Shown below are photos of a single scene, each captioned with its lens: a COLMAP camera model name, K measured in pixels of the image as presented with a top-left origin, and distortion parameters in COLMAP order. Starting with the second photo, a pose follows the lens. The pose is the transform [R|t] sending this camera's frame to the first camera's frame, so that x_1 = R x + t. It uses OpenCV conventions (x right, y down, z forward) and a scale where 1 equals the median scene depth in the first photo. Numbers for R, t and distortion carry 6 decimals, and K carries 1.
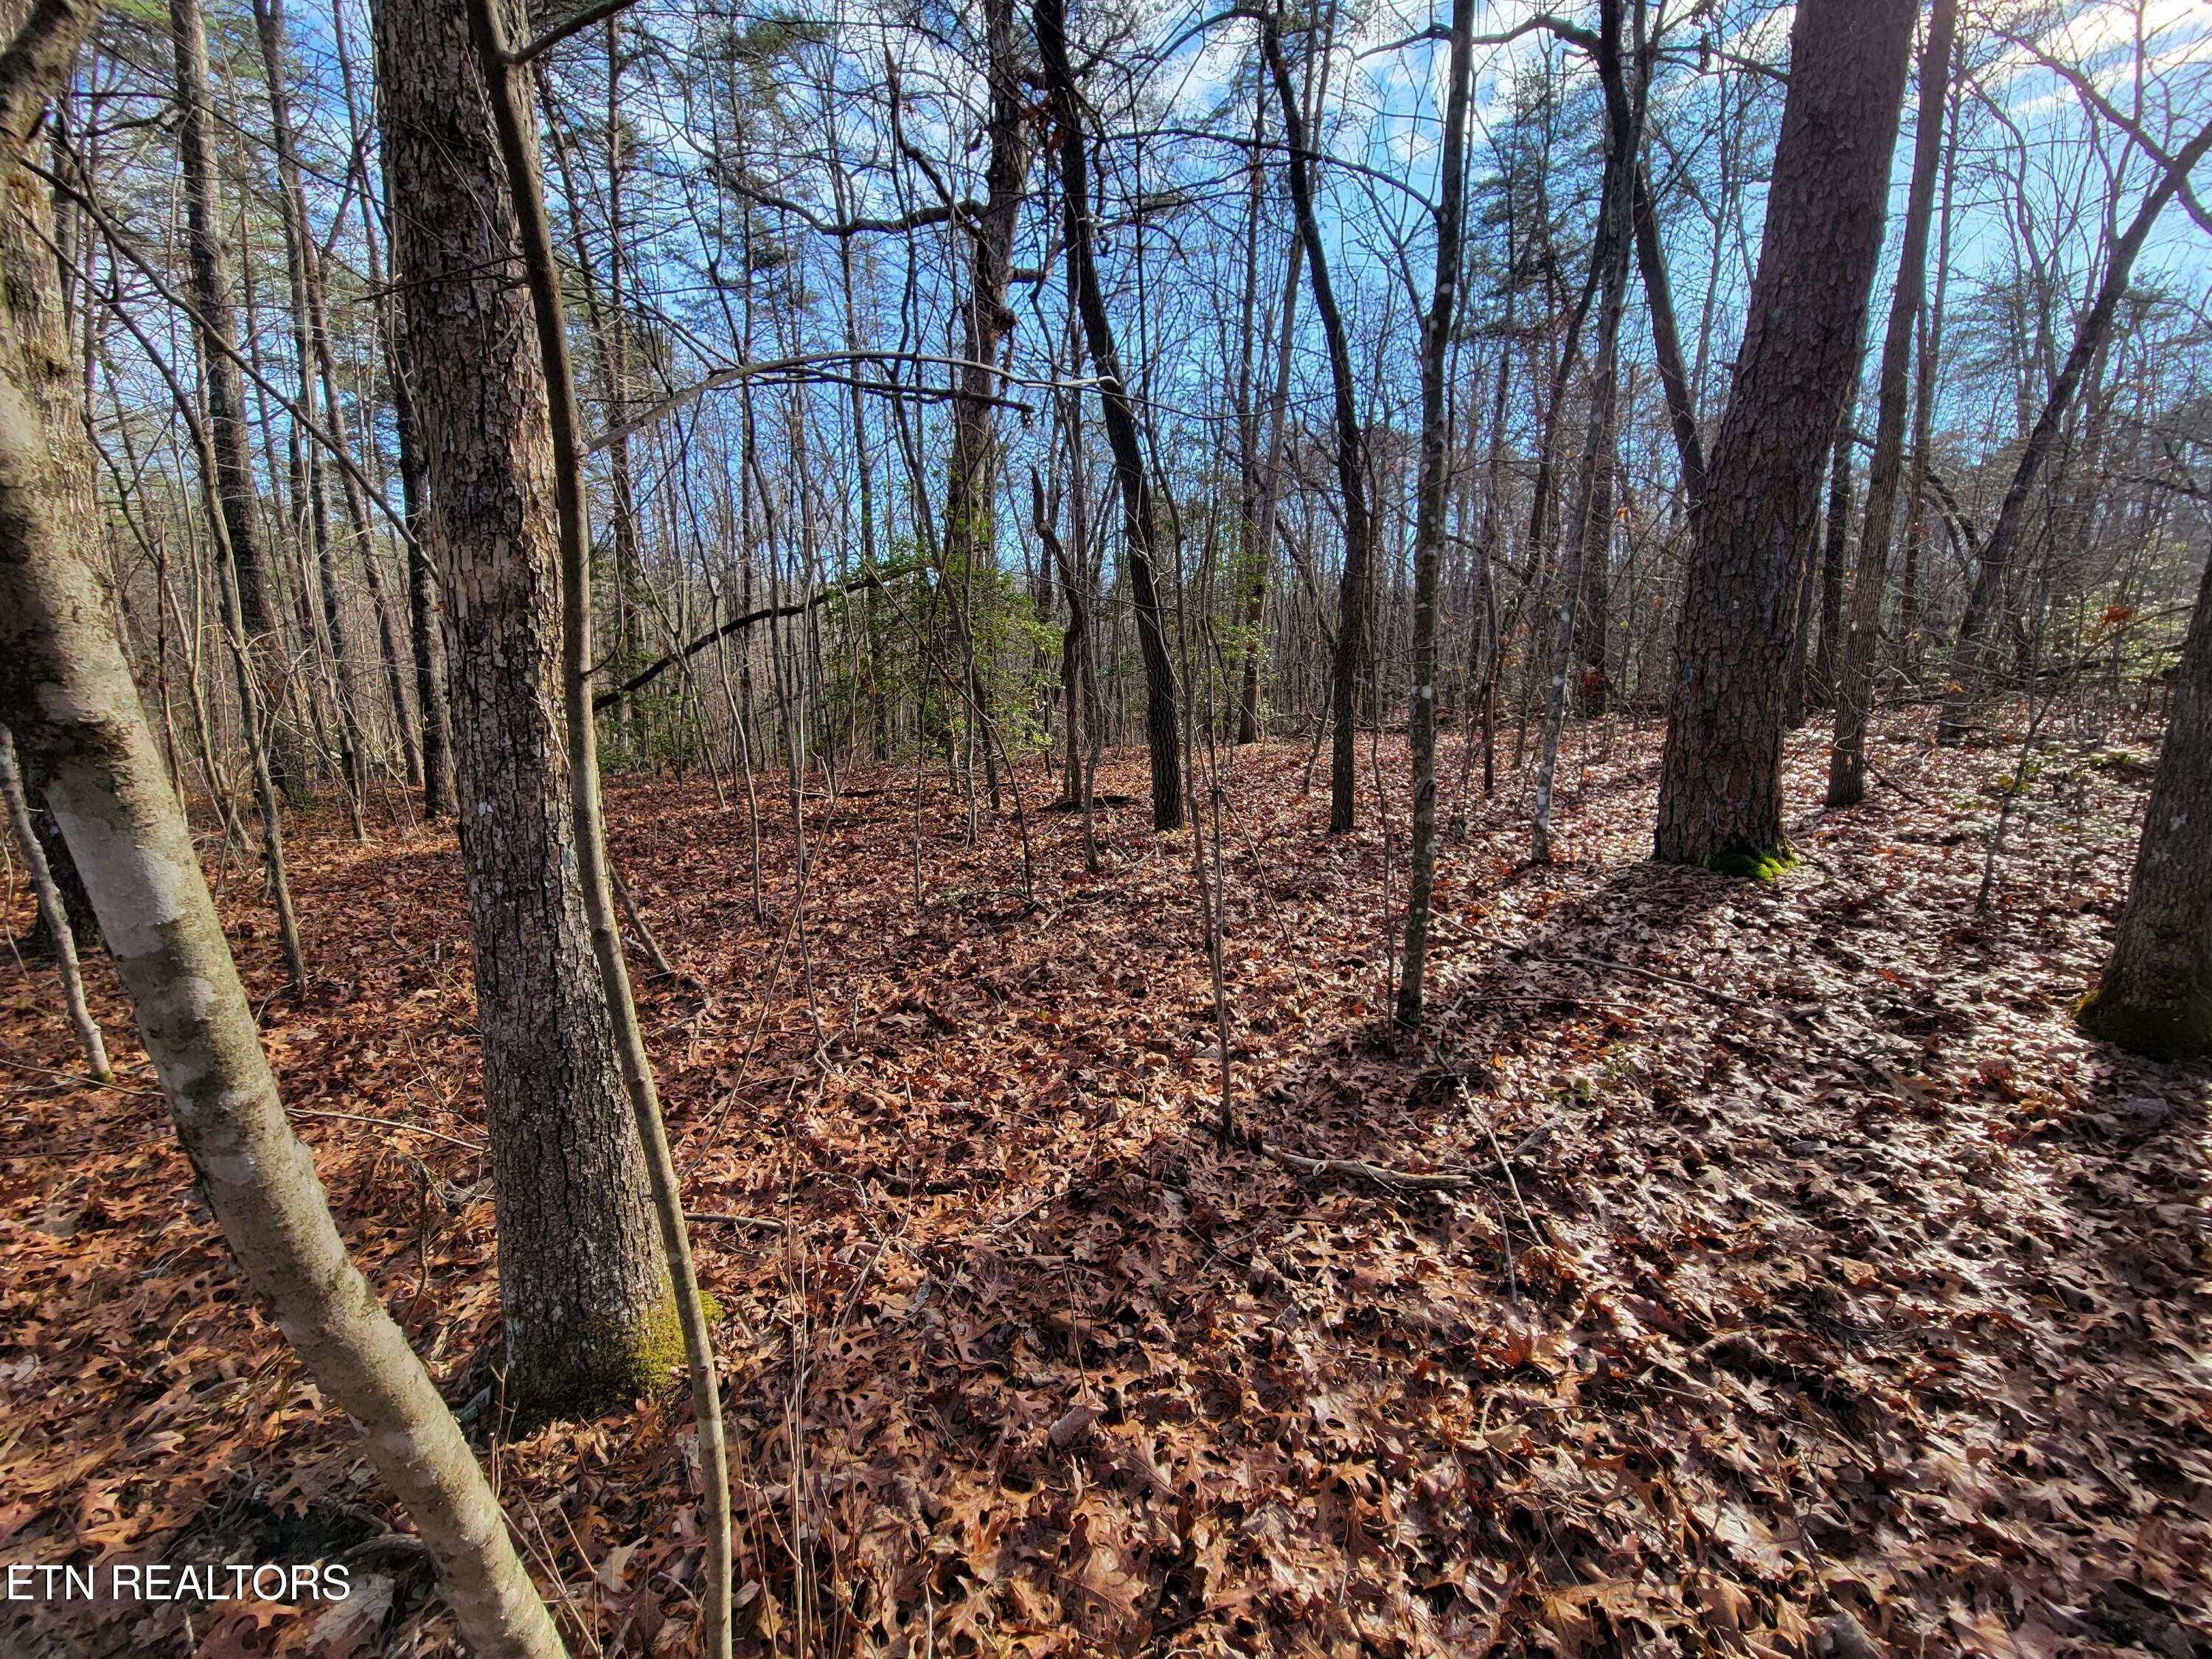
lens RADIAL K [[890.0, 0, 1099.2], [0, 890.0, 836.0], [0, 0, 1]] dist [-0.001829, -0.000187]
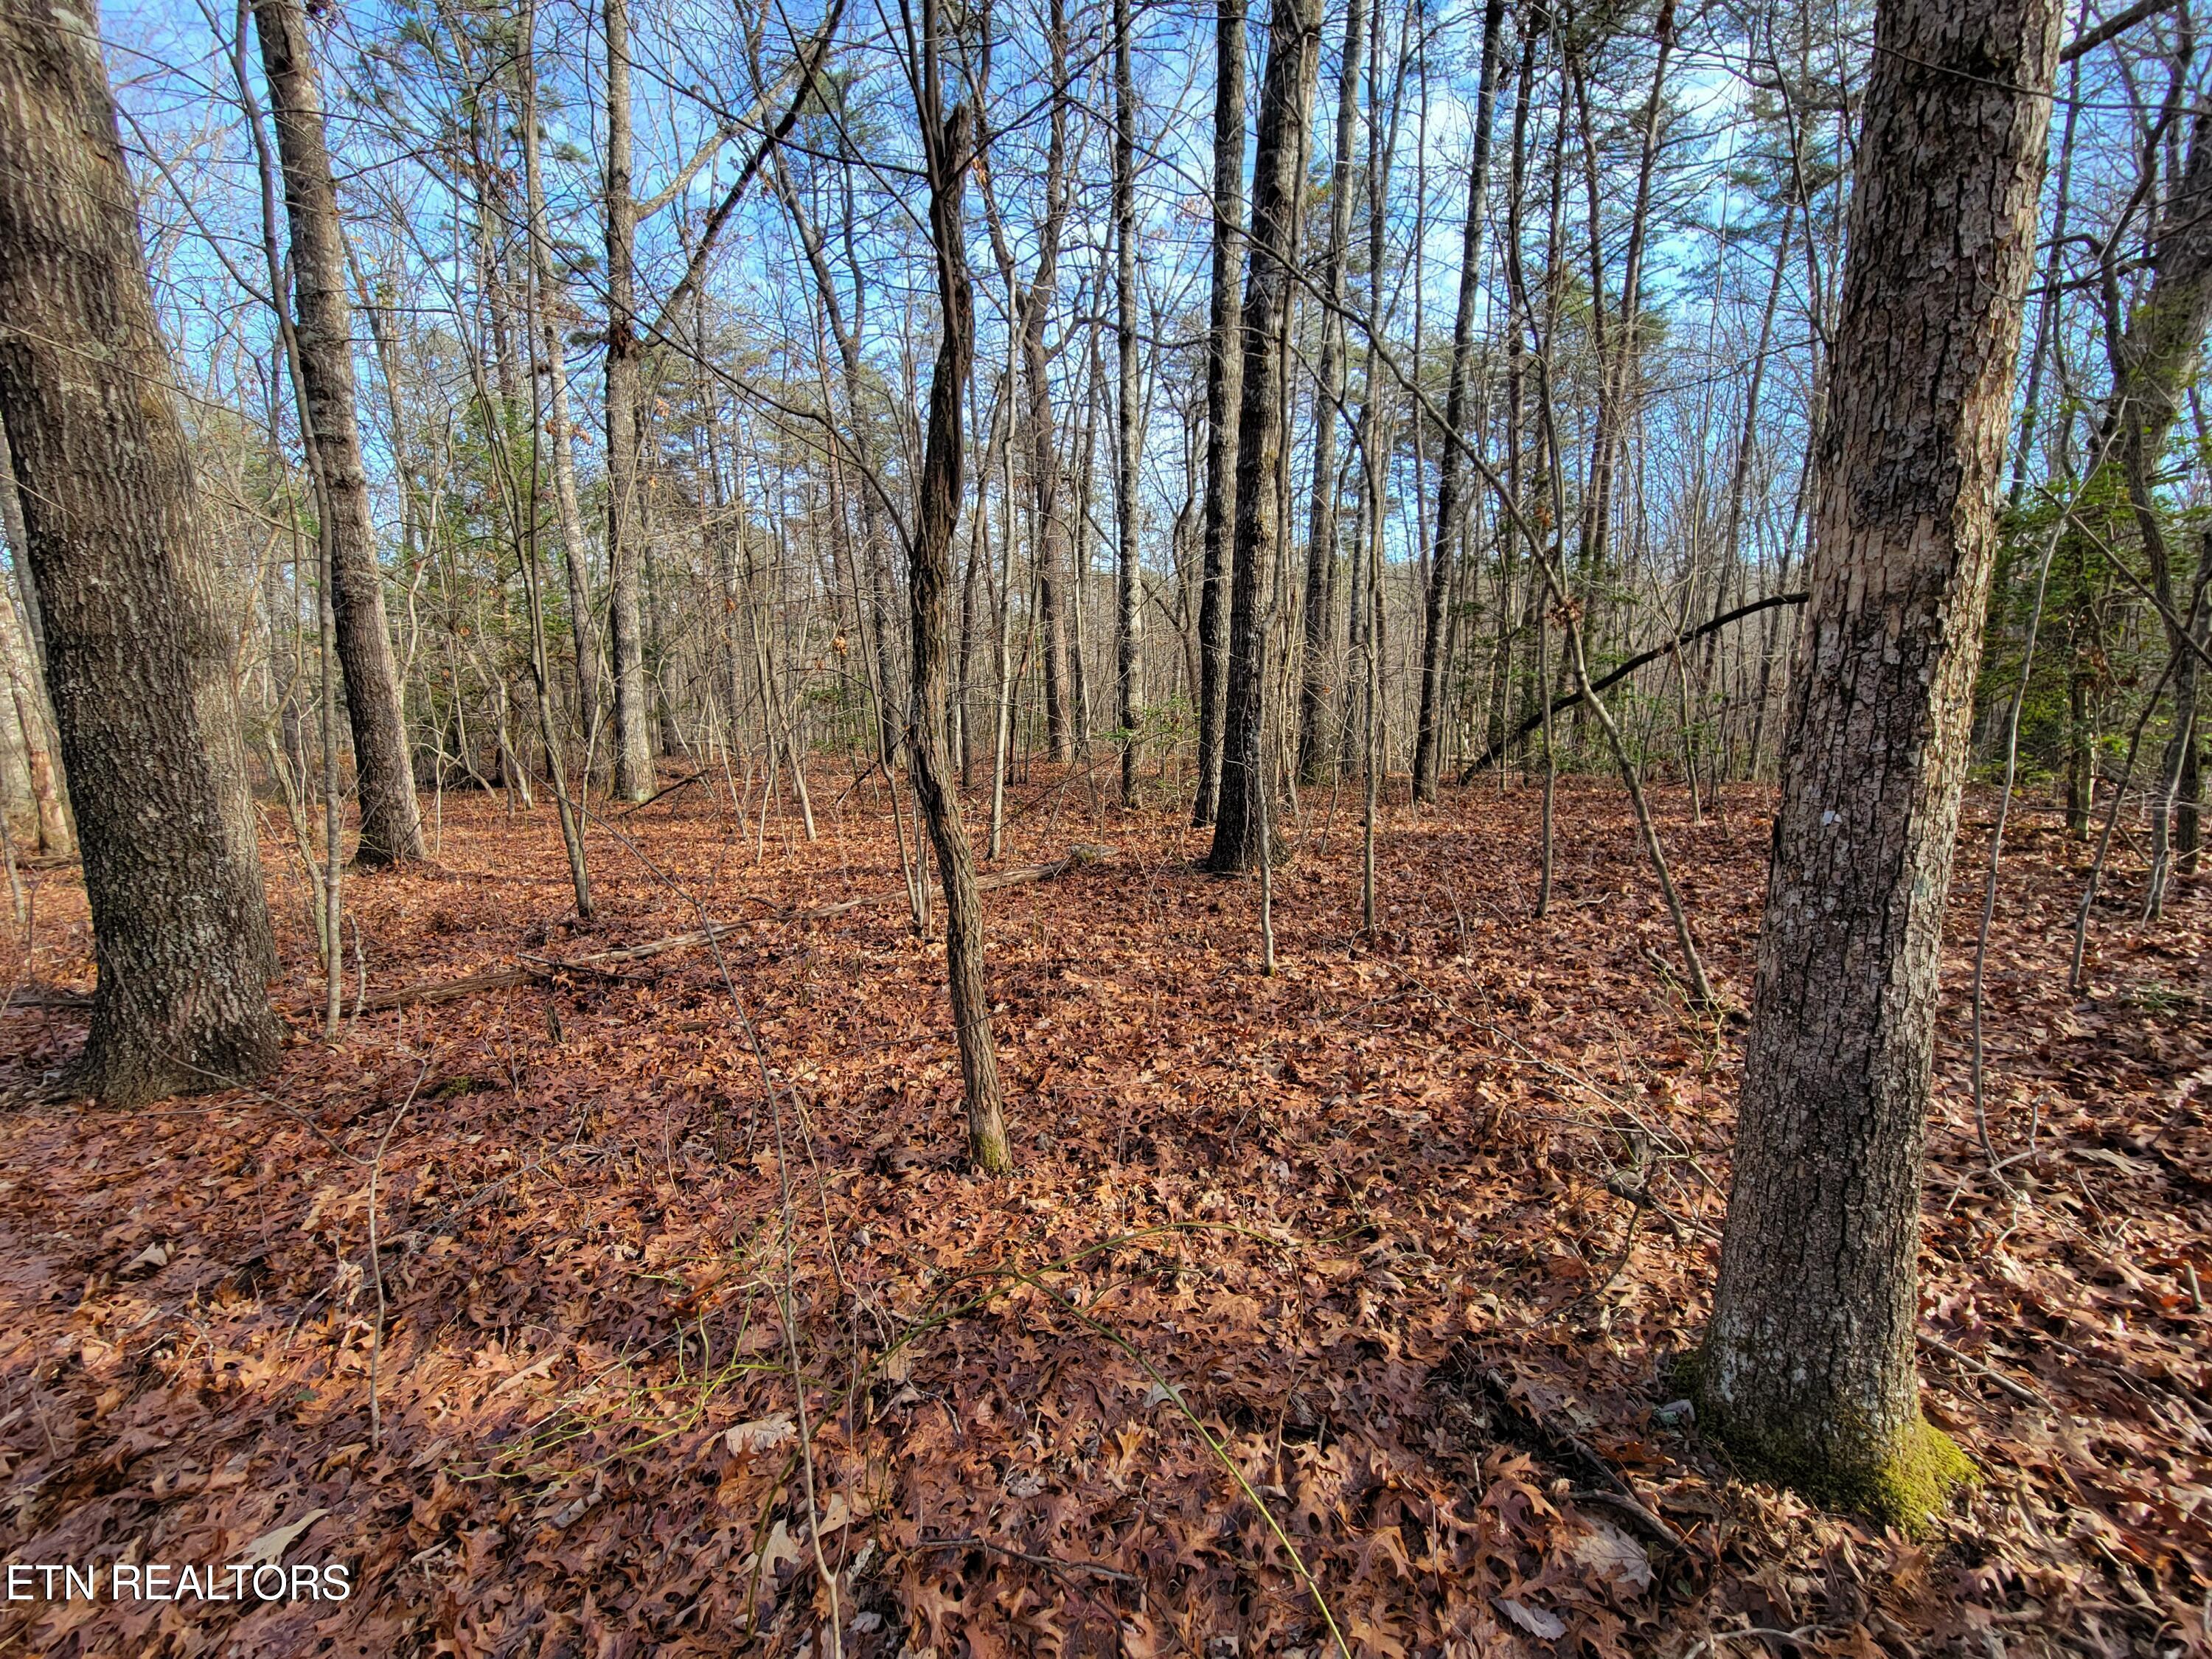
lens RADIAL K [[890.0, 0, 1099.2], [0, 890.0, 836.0], [0, 0, 1]] dist [-0.001829, -0.000187]
pose [[0.592371, 0.121887, -0.796392, -0.224730], [-0.123854, 0.990517, 0.059473, 0.015233], [0.796088, 0.063406, 0.601850, -0.090668]]
